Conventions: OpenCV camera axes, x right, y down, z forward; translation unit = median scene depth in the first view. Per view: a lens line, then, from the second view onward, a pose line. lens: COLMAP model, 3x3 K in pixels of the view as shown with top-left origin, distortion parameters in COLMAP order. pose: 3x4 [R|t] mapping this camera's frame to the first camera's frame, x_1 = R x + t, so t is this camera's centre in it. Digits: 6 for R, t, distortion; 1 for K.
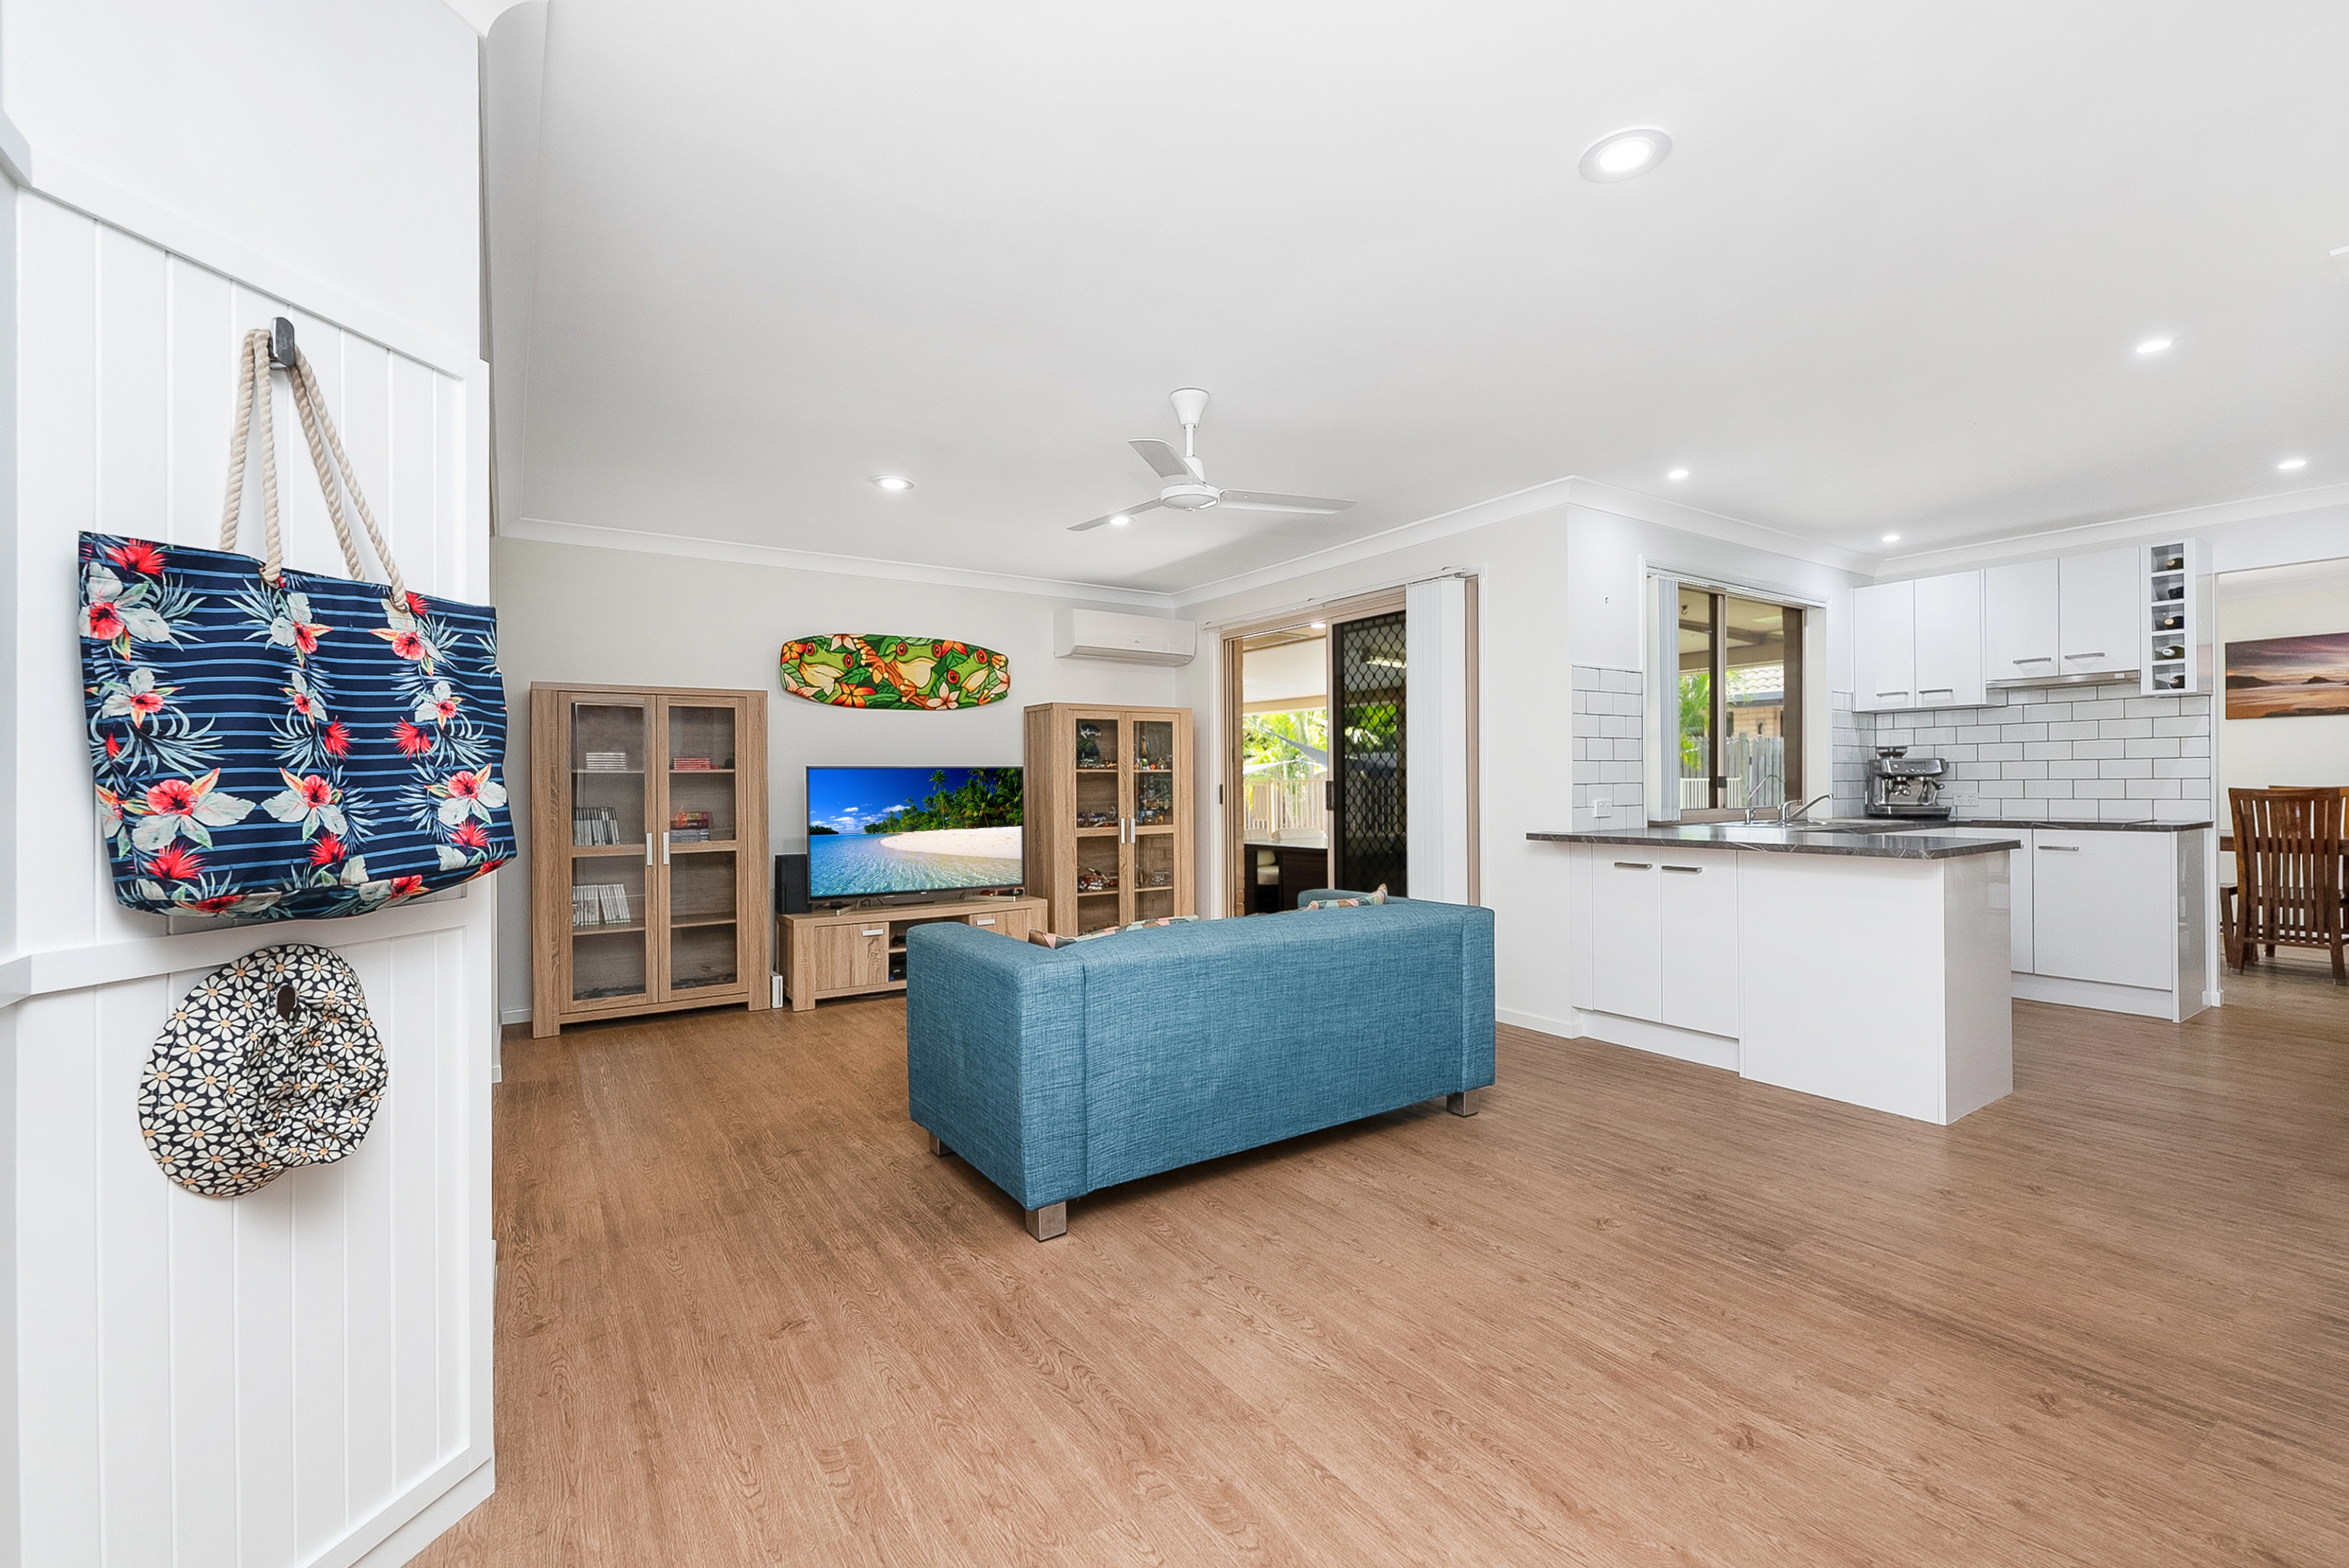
lens RADIAL K [[961.6, 0, 1174.5], [0, 961.6, 784.0], [0, 0, 1]] dist [0.000327, 0.000051]
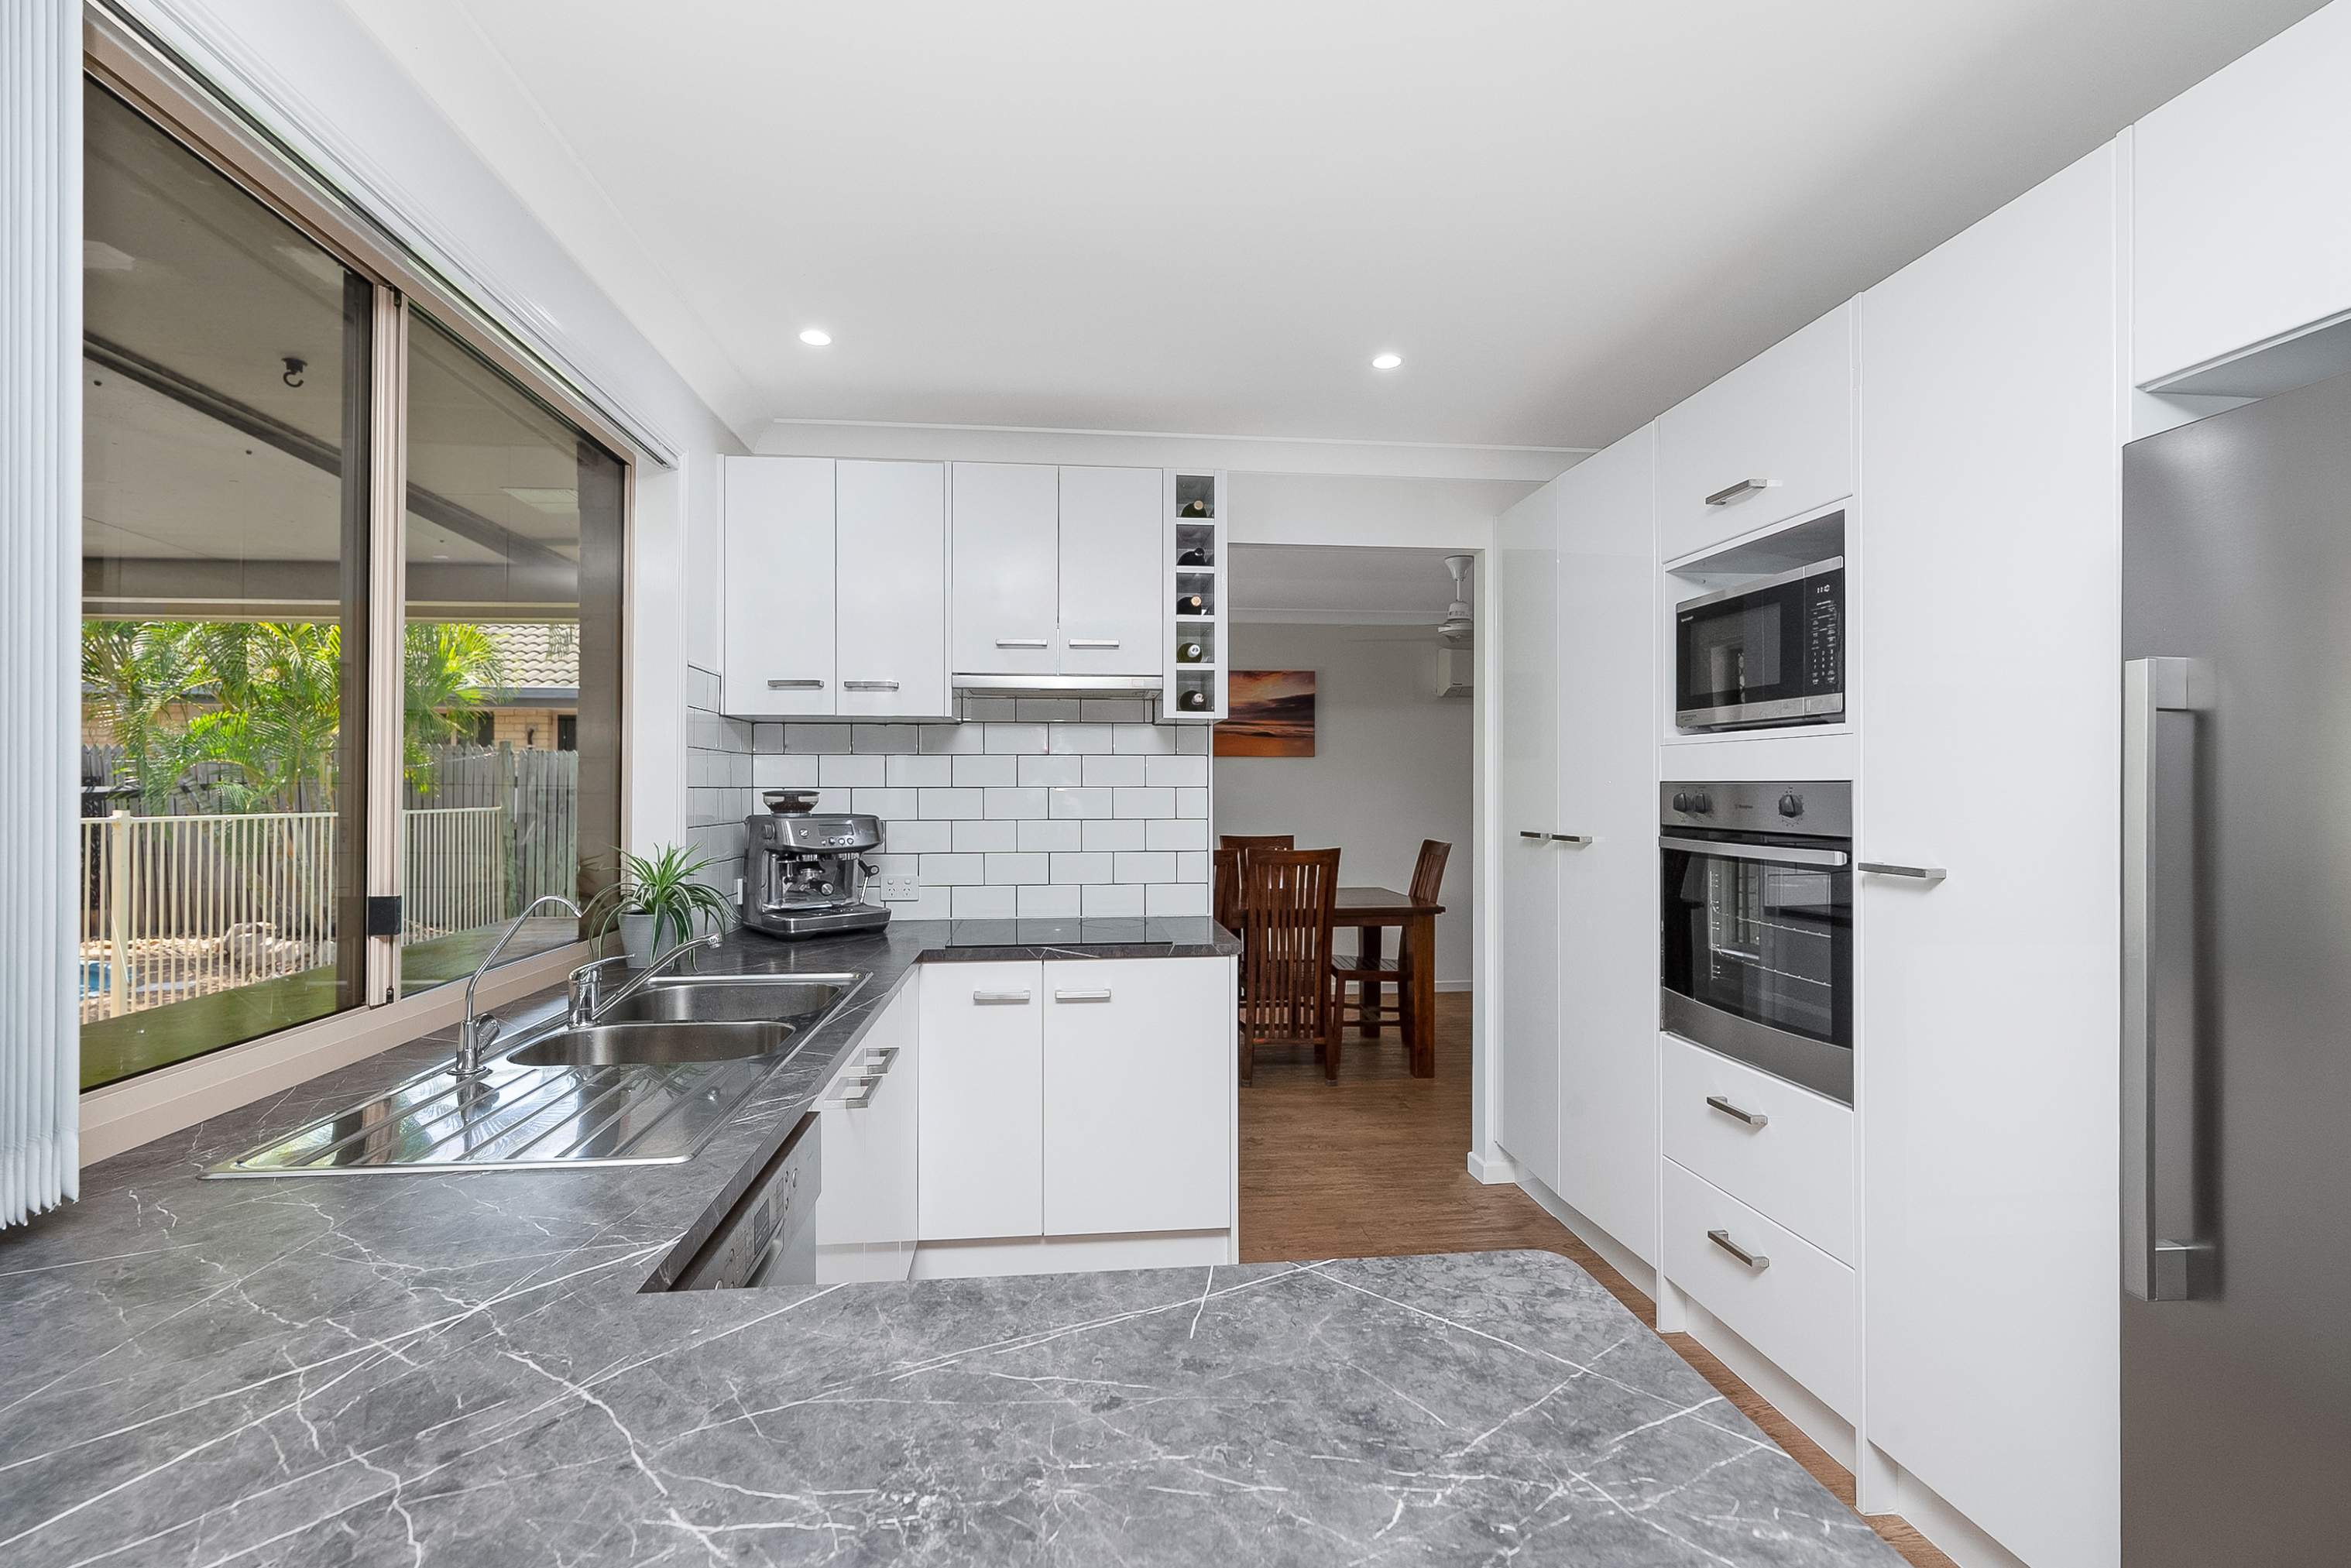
lens RADIAL K [[1037.3, 0, 1175.5], [0, 1037.3, 784.0], [0, 0, 1]] dist [0.000604, 0.000029]
pose [[0.452290, 0.012302, 0.891786, 0.363482], [-0.001844, 0.999916, -0.012858, -0.035911], [-0.891869, 0.004171, 0.452274, 0.587499]]
